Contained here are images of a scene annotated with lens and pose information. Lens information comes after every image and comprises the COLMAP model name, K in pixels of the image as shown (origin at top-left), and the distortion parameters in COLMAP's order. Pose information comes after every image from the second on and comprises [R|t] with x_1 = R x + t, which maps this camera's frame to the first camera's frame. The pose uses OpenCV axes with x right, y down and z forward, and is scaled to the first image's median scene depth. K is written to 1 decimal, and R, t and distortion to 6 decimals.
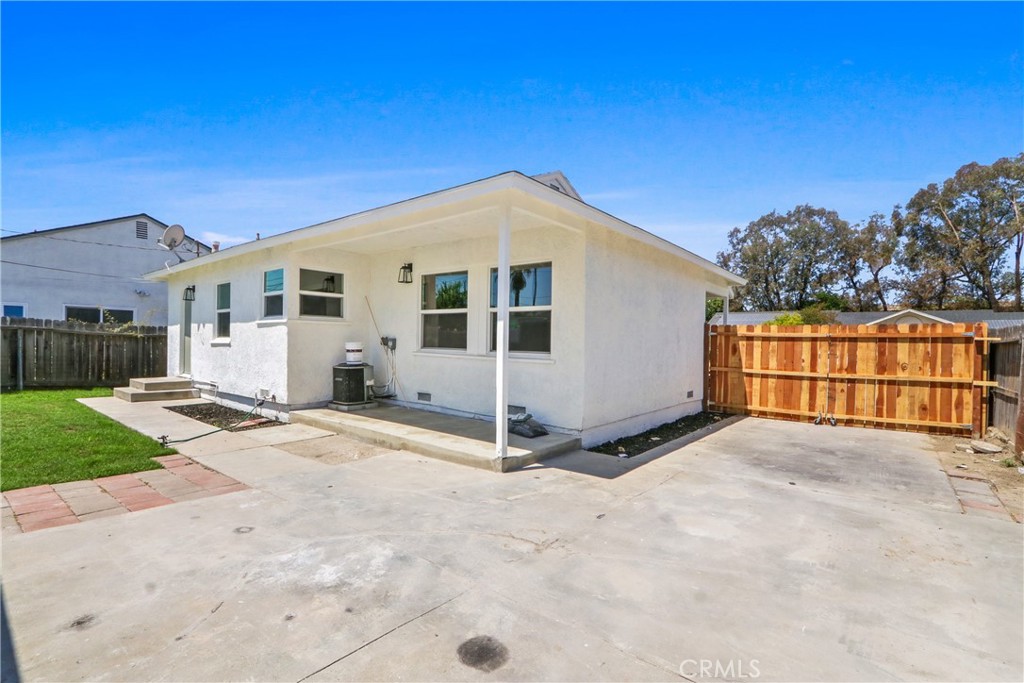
lens RADIAL K [[478.7, 0, 521.1], [0, 478.7, 347.1], [0, 0, 1]] dist [-0.024425, 0.008798]
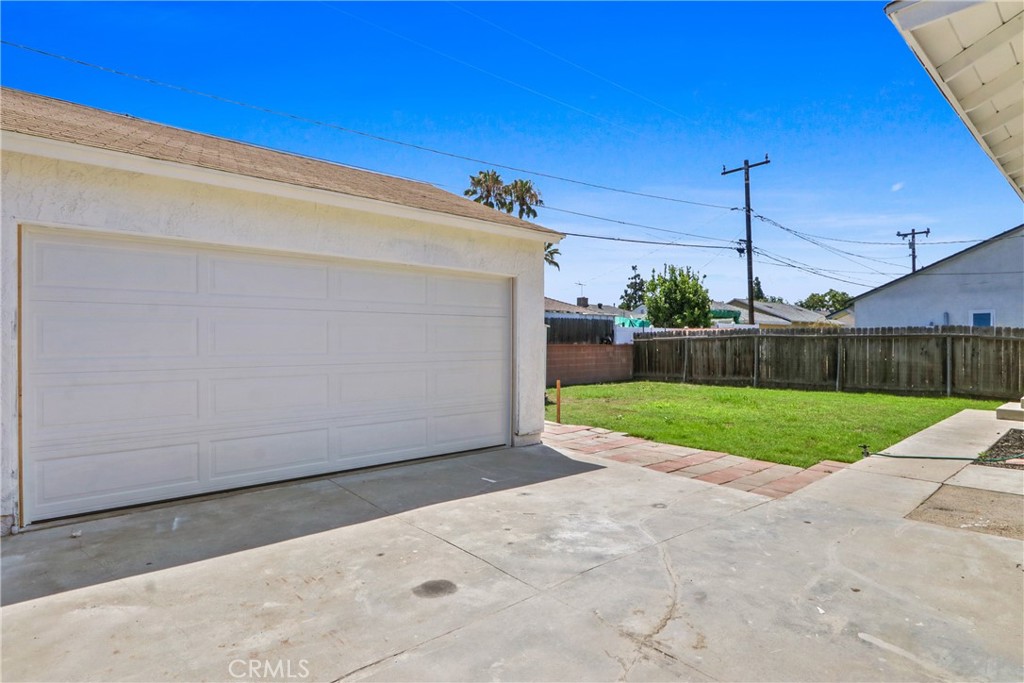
lens RADIAL K [[527.0, 0, 510.2], [0, 527.0, 346.9], [0, 0, 1]] dist [-0.007128, -0.000475]
pose [[-0.196231, -0.010378, -0.980503, 0.626559], [-0.009676, 0.999916, -0.008647, 0.007082], [0.980510, 0.007790, -0.196315, 0.732373]]
